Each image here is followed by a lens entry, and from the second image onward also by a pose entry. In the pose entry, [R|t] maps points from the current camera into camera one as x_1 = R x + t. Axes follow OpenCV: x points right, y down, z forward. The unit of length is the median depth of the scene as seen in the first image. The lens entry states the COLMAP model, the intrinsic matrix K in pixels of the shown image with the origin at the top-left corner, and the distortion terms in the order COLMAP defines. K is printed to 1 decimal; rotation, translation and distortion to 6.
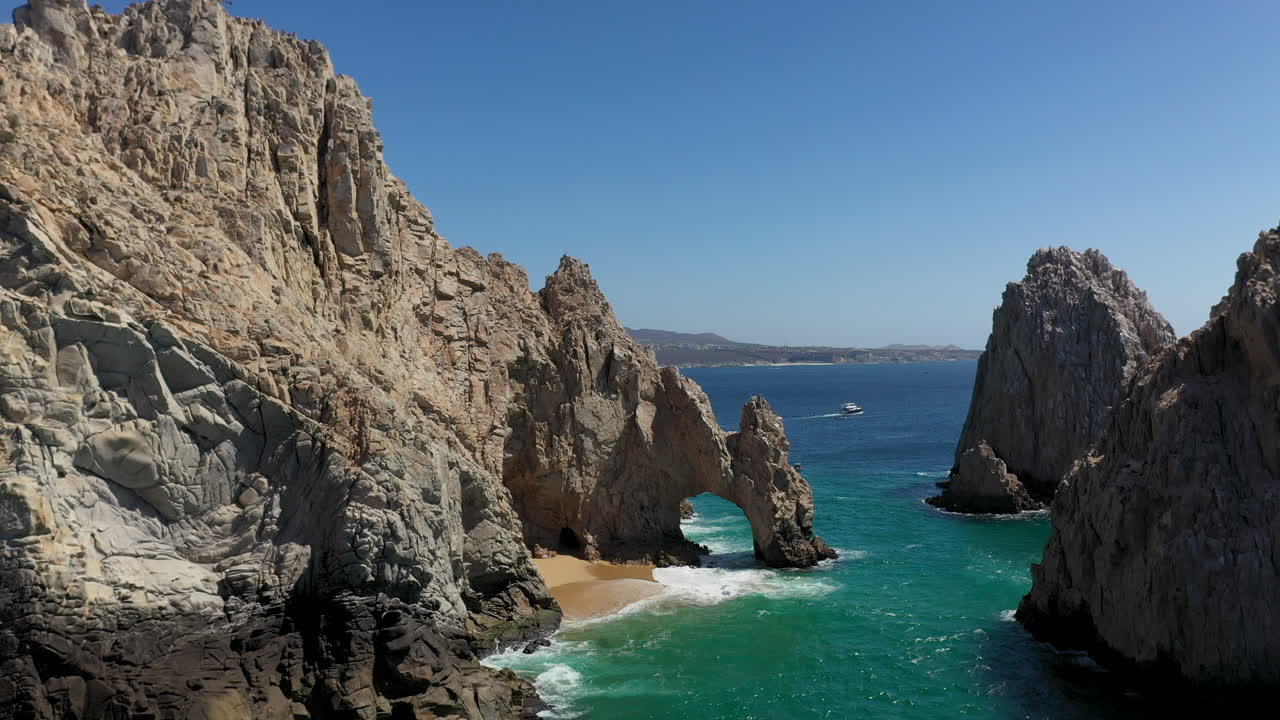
lens RADIAL K [[988.1, 0, 640.0], [0, 988.1, 360.0], [0, 0, 1]] dist [0.019652, 0.001162]
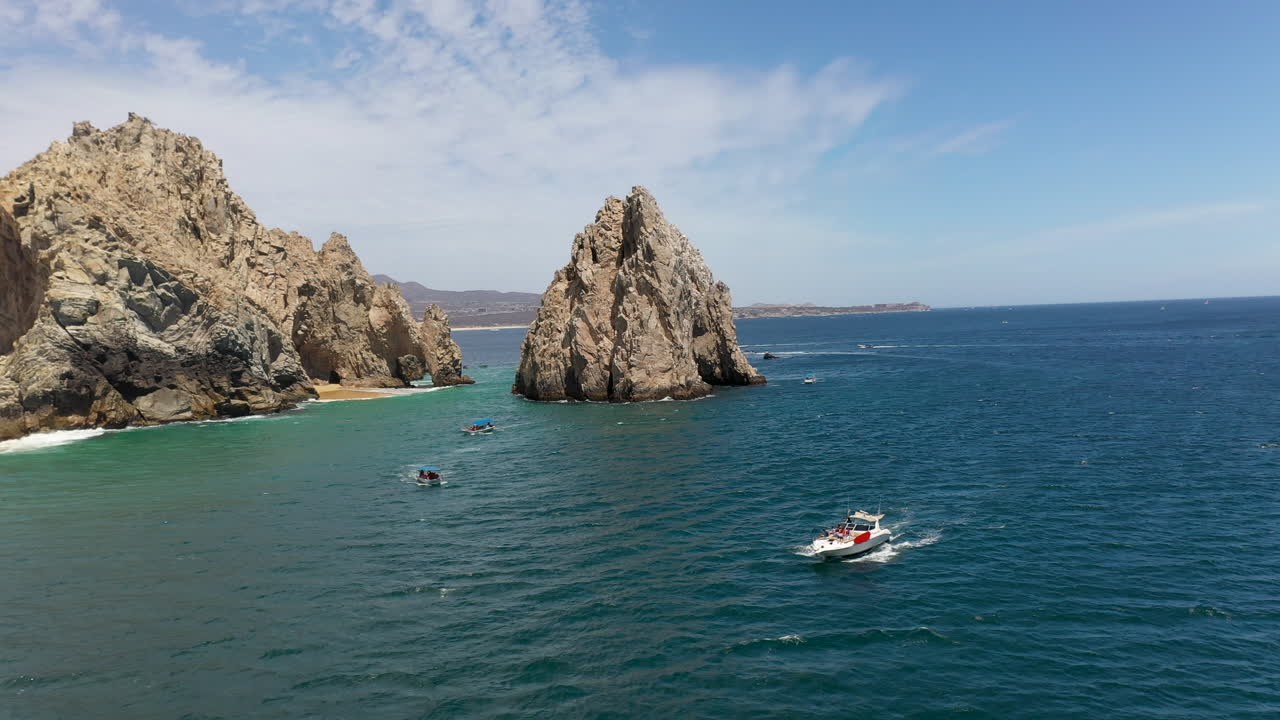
lens RADIAL K [[988.1, 0, 640.0], [0, 988.1, 360.0], [0, 0, 1]] dist [0.019652, 0.001162]
pose [[0.992355, -0.019946, 0.121798, 0.331748], [0.015313, 0.999127, 0.038859, 0.090384], [-0.122466, -0.036697, 0.991794, -1.170078]]
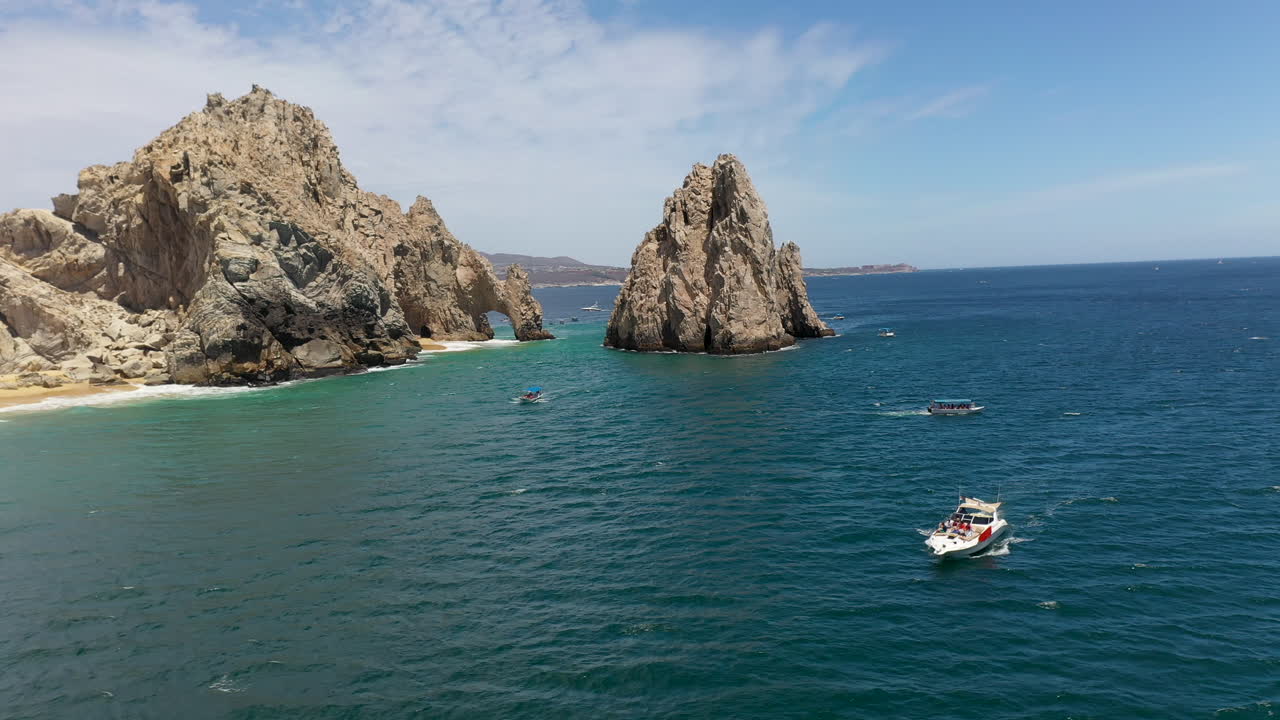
lens RADIAL K [[966.9, 0, 640.0], [0, 966.9, 360.0], [0, 0, 1]] dist [-0.001004, 0.005498]
pose [[0.989210, -0.027675, 0.143869, 0.094745], [0.016316, 0.996698, 0.079539, 0.095786], [-0.145595, -0.076333, 0.986395, -1.268198]]
